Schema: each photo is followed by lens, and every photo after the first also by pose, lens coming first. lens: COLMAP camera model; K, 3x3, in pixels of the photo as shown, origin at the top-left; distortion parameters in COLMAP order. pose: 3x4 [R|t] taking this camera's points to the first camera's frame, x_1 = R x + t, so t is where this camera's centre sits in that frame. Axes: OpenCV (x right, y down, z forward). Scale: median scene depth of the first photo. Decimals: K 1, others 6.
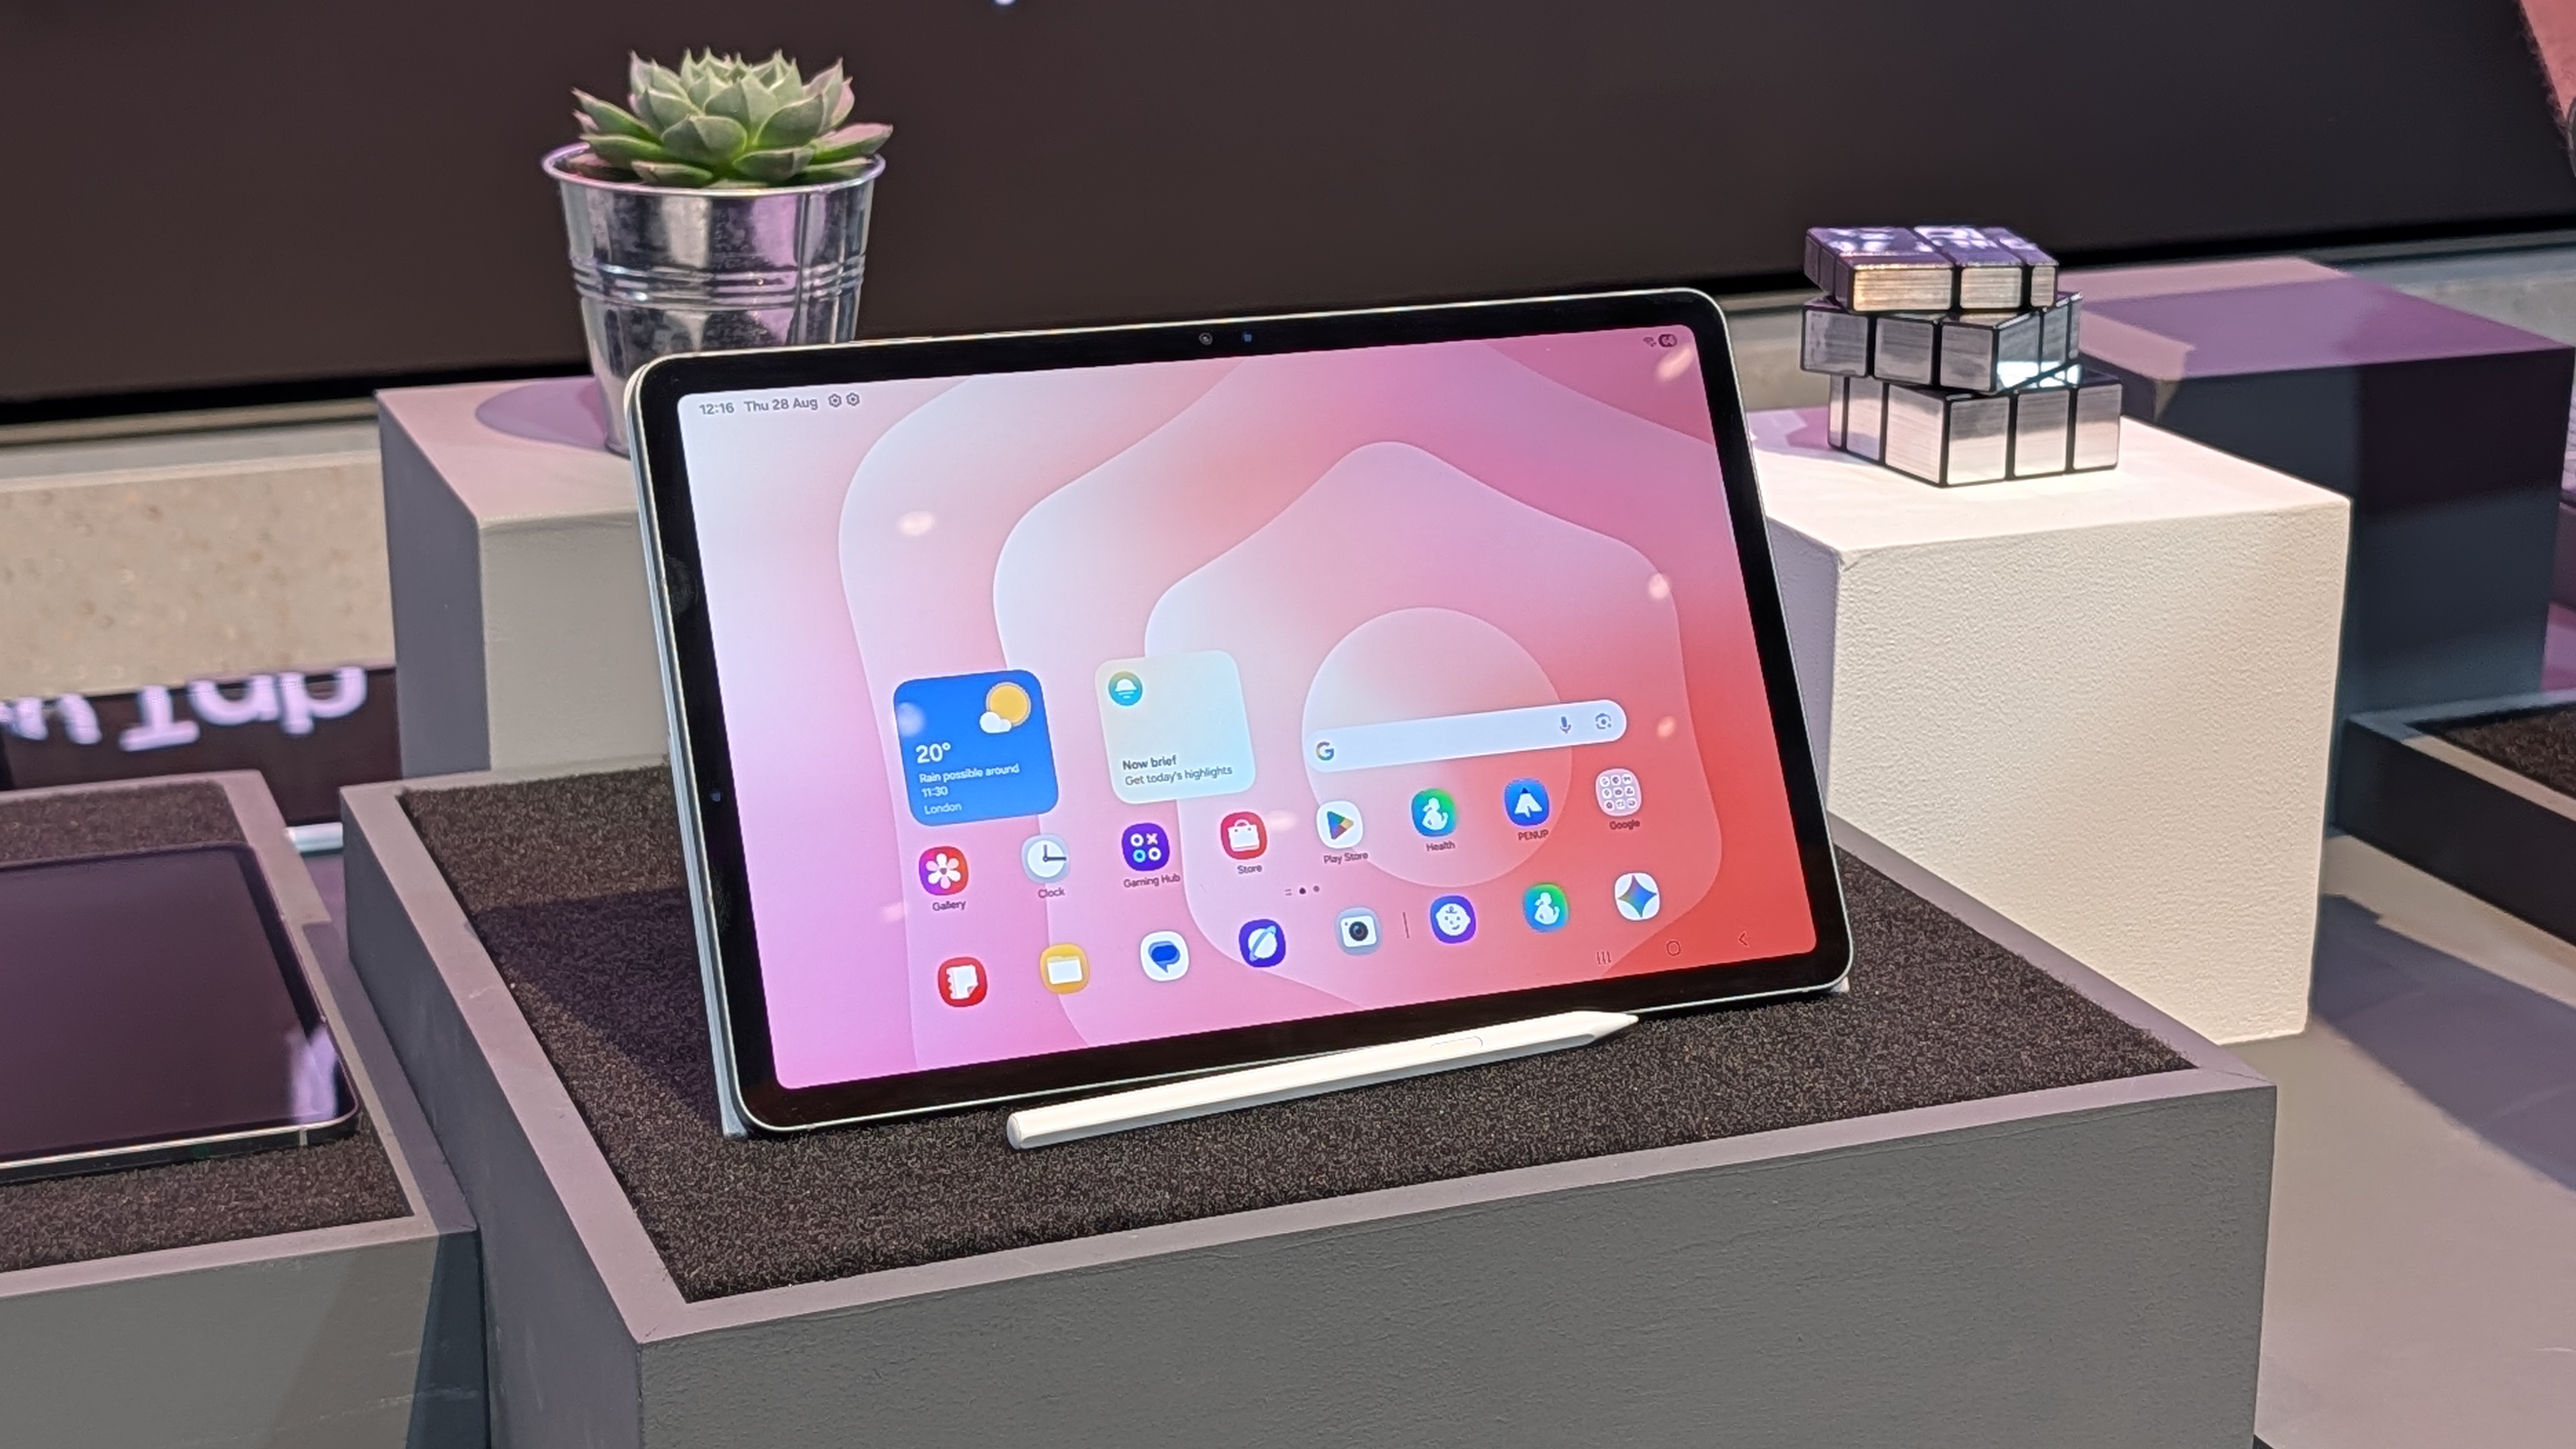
lens RADIAL K [[4090.7, 0, 1275.7], [0, 4090.7, 716.7], [0, 0, 1]] dist [0.064320, 0.000000]
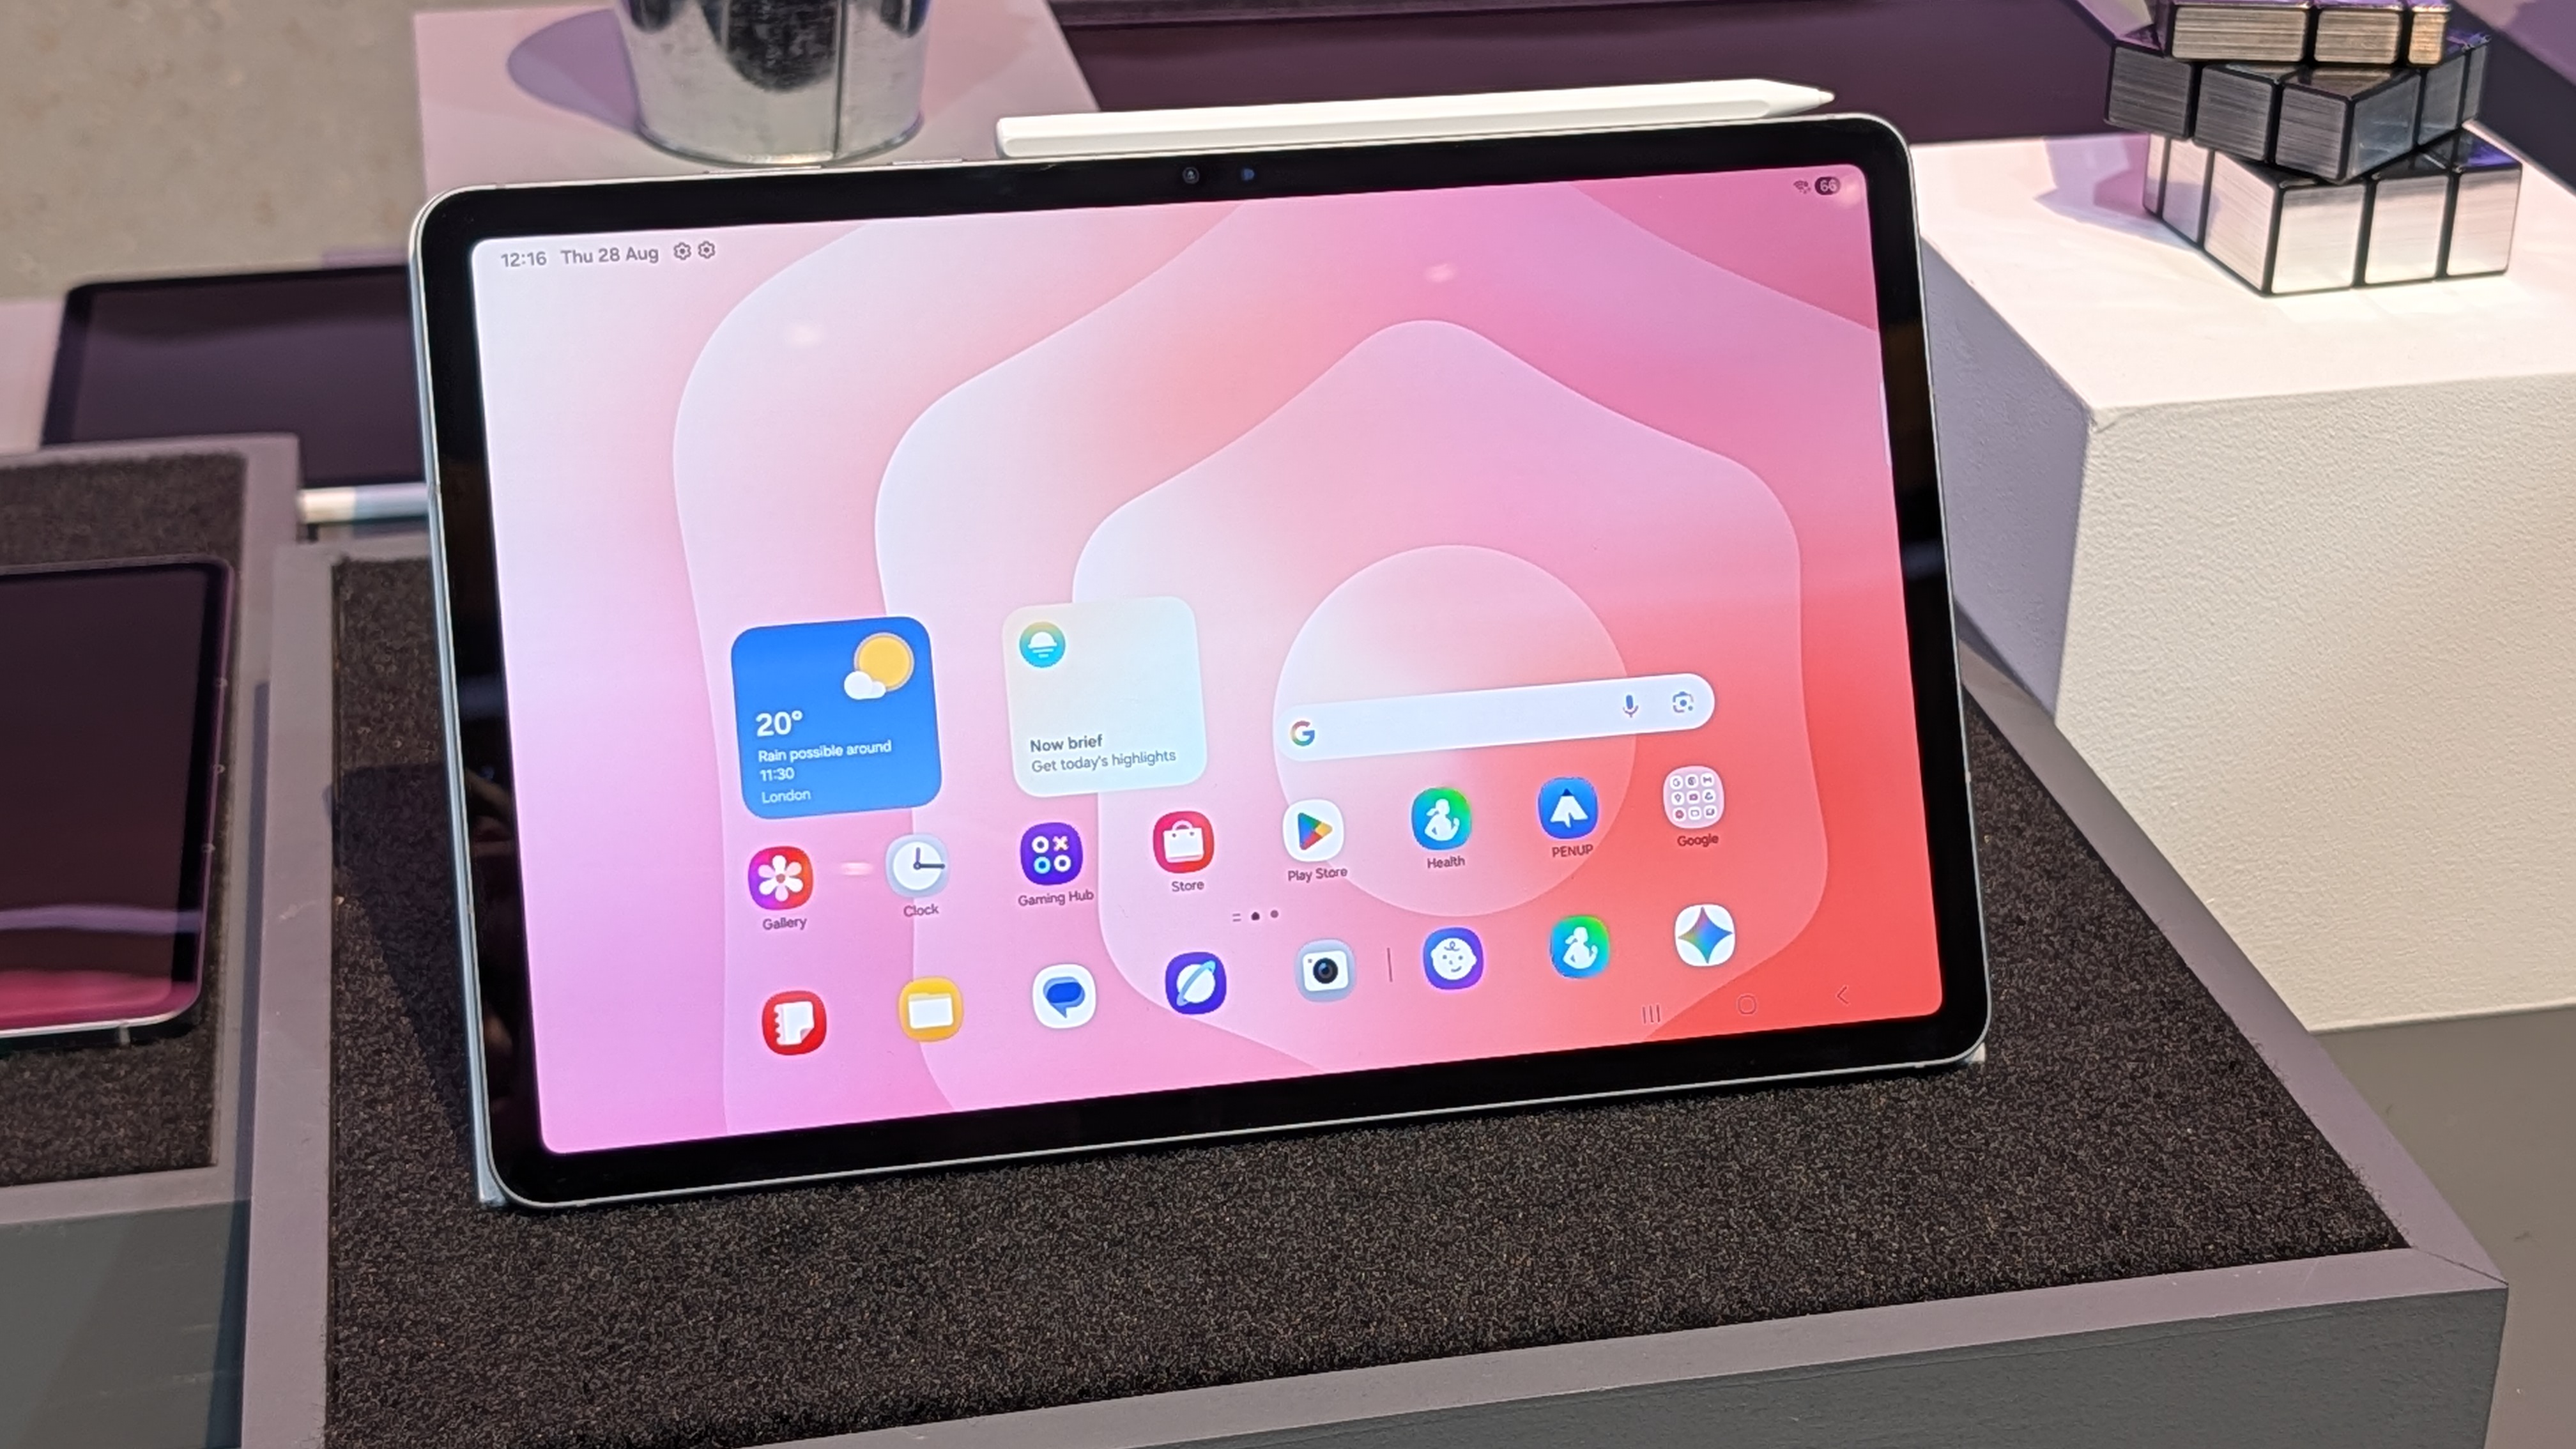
lens RADIAL K [[4090.7, 0, 1304.8], [0, 4090.7, 738.2], [0, 0, 1]] dist [0.064320, 0.000000]
pose [[0.987893, 0.079061, -0.133482, 0.117096], [-0.053828, 0.981630, 0.183042, -0.133723], [0.145501, -0.173641, 0.974001, 0.249473]]
